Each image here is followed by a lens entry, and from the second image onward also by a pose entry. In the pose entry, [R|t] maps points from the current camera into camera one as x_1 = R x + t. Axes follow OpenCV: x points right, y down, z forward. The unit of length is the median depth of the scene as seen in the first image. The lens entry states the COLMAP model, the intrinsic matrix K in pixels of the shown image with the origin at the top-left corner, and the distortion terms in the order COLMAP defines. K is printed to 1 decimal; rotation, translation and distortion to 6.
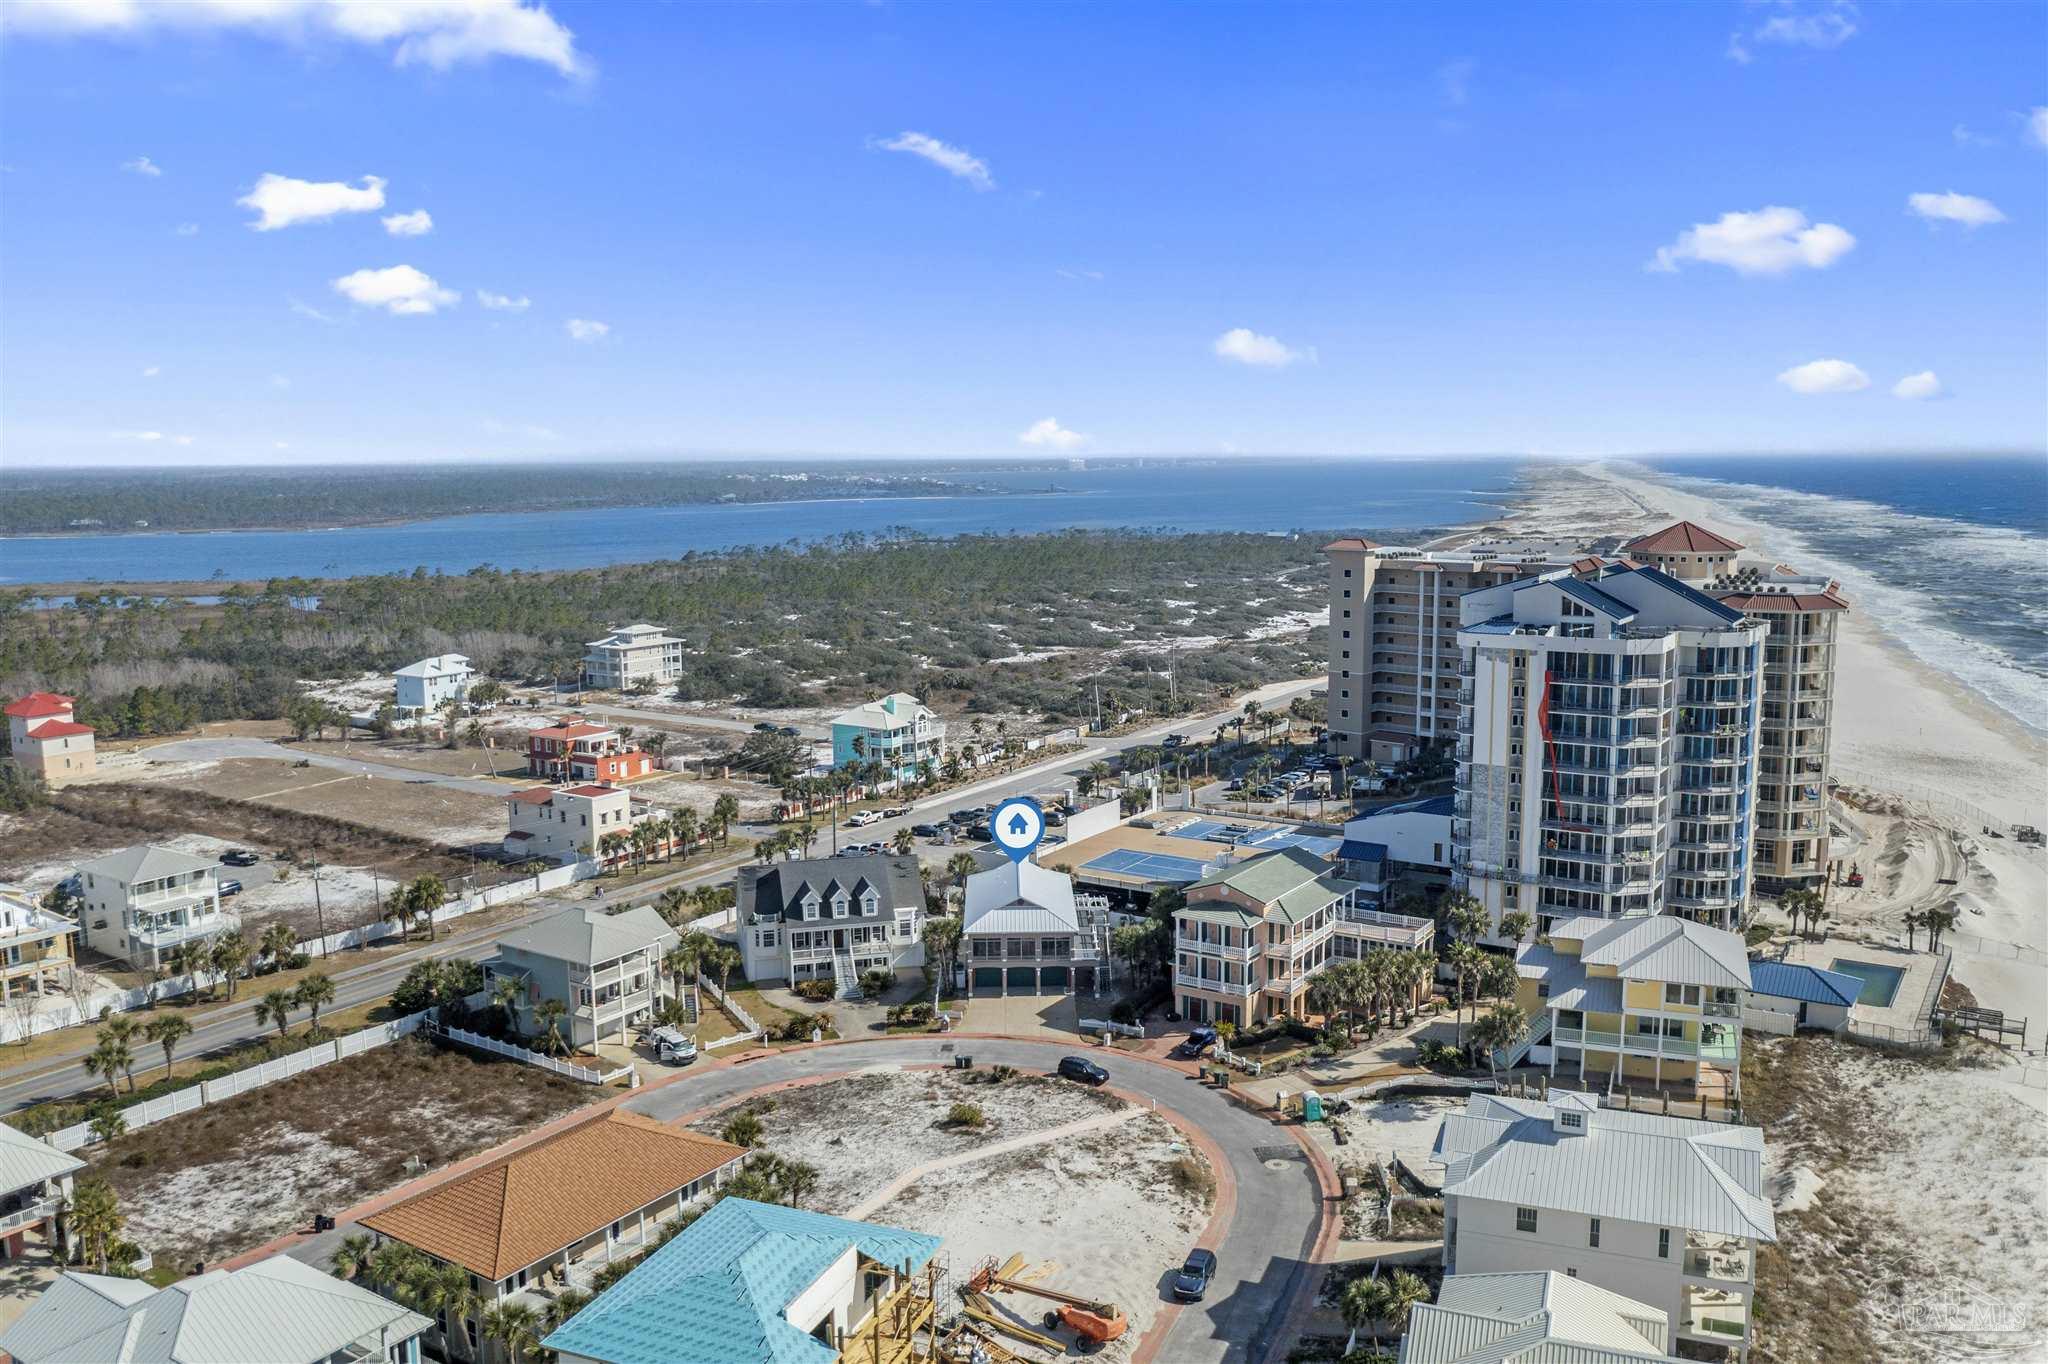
lens RADIAL K [[1614.8, 0, 1039.2], [0, 1614.8, 668.6], [0, 0, 1]] dist [-0.027437, -0.014038]
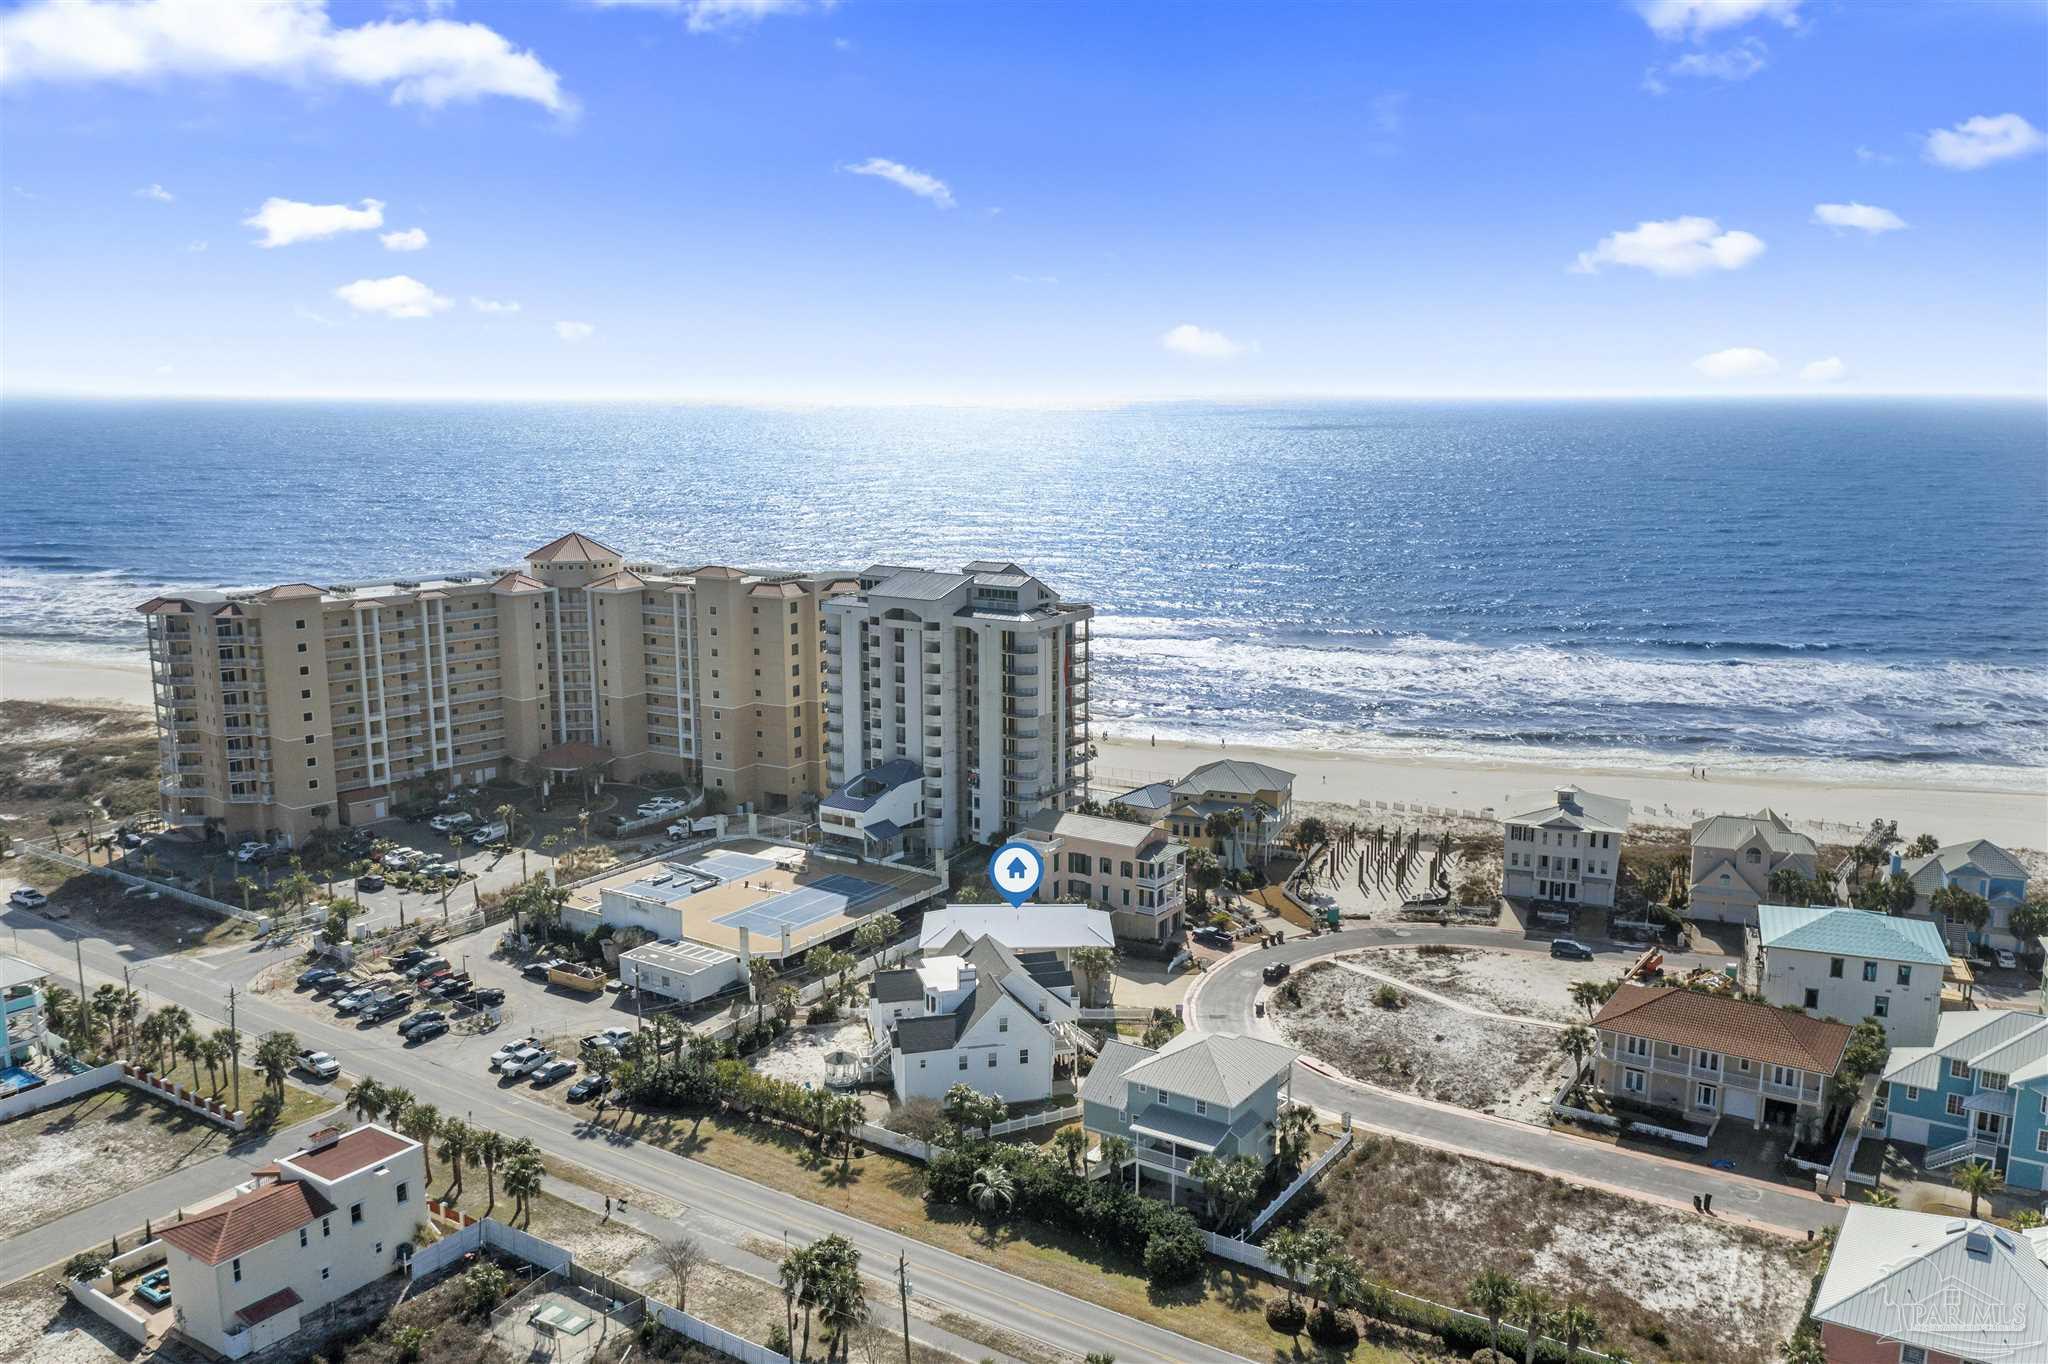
lens RADIAL K [[1614.8, 0, 1023.0], [0, 1614.8, 679.8], [0, 0, 1]] dist [-0.027437, -0.014038]
pose [[0.018176, -0.167517, 0.985702, -1.090654], [0.131960, 0.977642, 0.163714, -0.199873], [-0.991088, 0.127097, 0.039875, 0.985083]]
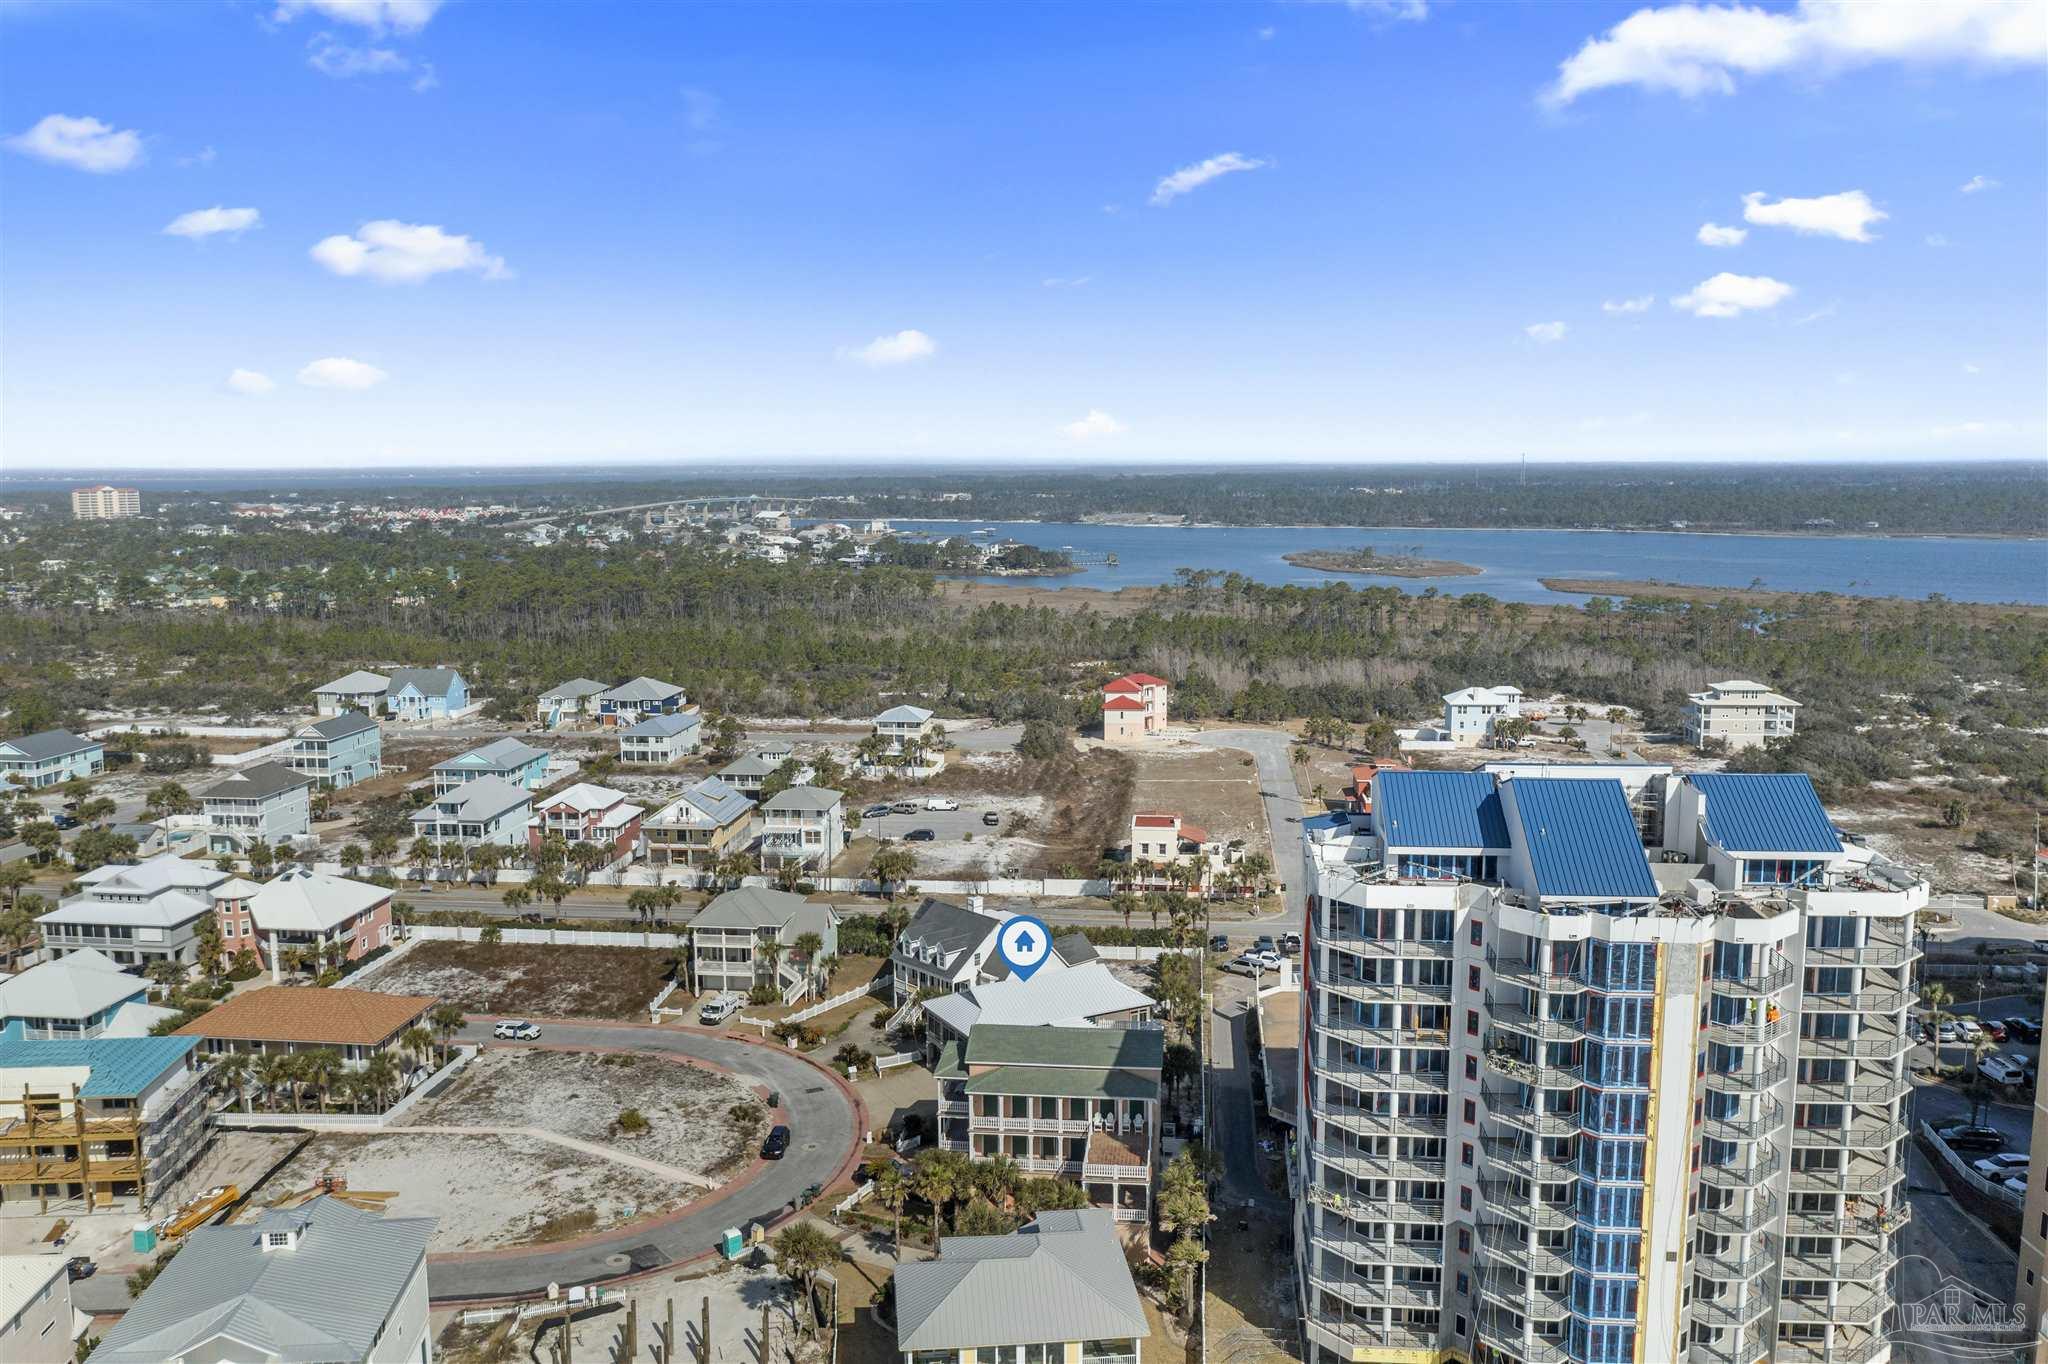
lens RADIAL K [[1614.8, 0, 1020.8], [0, 1614.8, 616.3], [0, 0, 1]] dist [-0.027437, -0.014038]
pose [[0.445926, 0.086239, -0.890906, 0.879615], [-0.109617, 0.993117, 0.041266, -0.133463], [0.888332, 0.079257, 0.452310, 0.561657]]
